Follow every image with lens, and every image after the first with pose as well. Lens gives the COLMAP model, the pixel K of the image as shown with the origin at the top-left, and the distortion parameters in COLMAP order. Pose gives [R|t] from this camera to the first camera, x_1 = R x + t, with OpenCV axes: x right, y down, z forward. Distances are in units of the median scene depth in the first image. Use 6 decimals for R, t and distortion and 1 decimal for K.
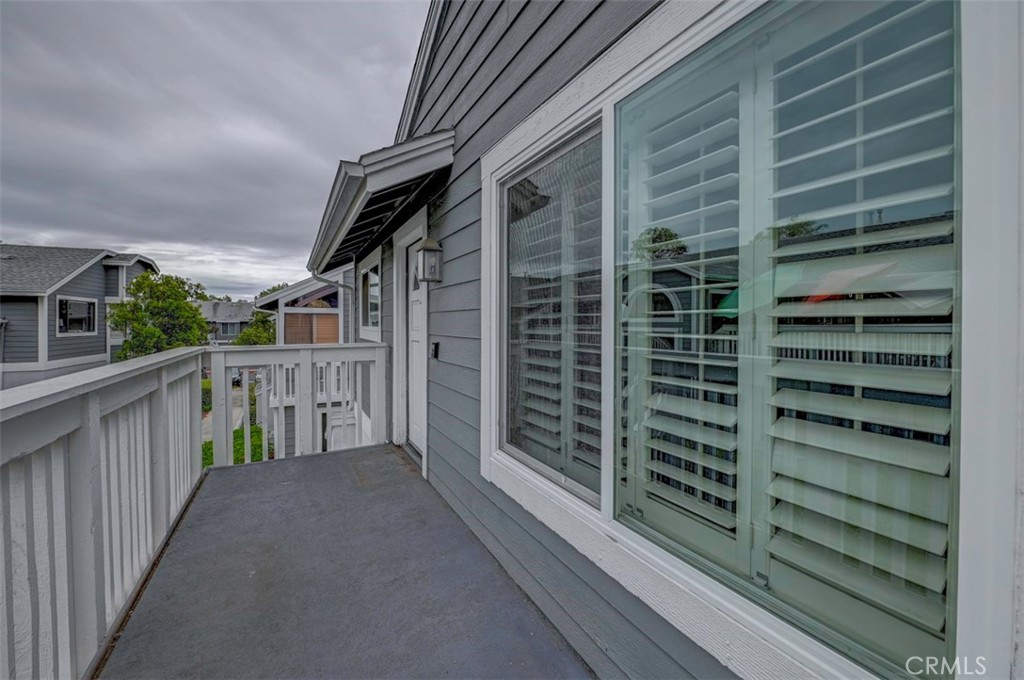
lens RADIAL K [[412.8, 0, 513.9], [0, 412.8, 327.3], [0, 0, 1]] dist [-0.001732, -0.000457]
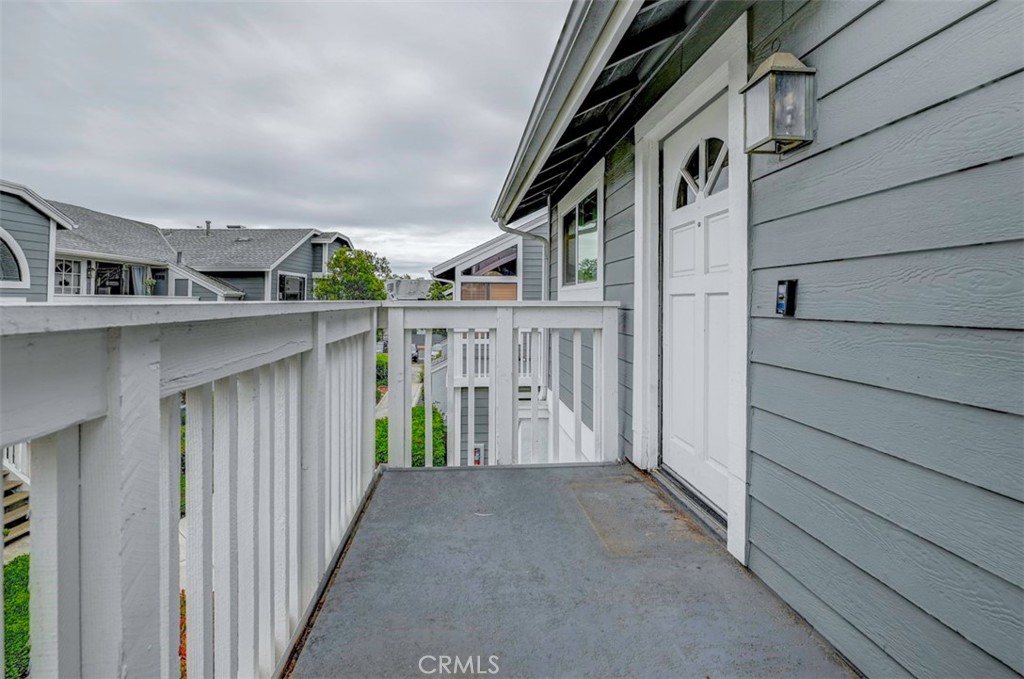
lens RADIAL K [[469.6, 0, 510.5], [0, 469.6, 298.5], [0, 0, 1]] dist [0.002967, 0.000021]
pose [[0.924478, 0.004303, -0.381211, -0.209108], [-0.012194, 0.999758, -0.018287, 0.053869], [0.381040, 0.021554, 0.924307, 0.301246]]
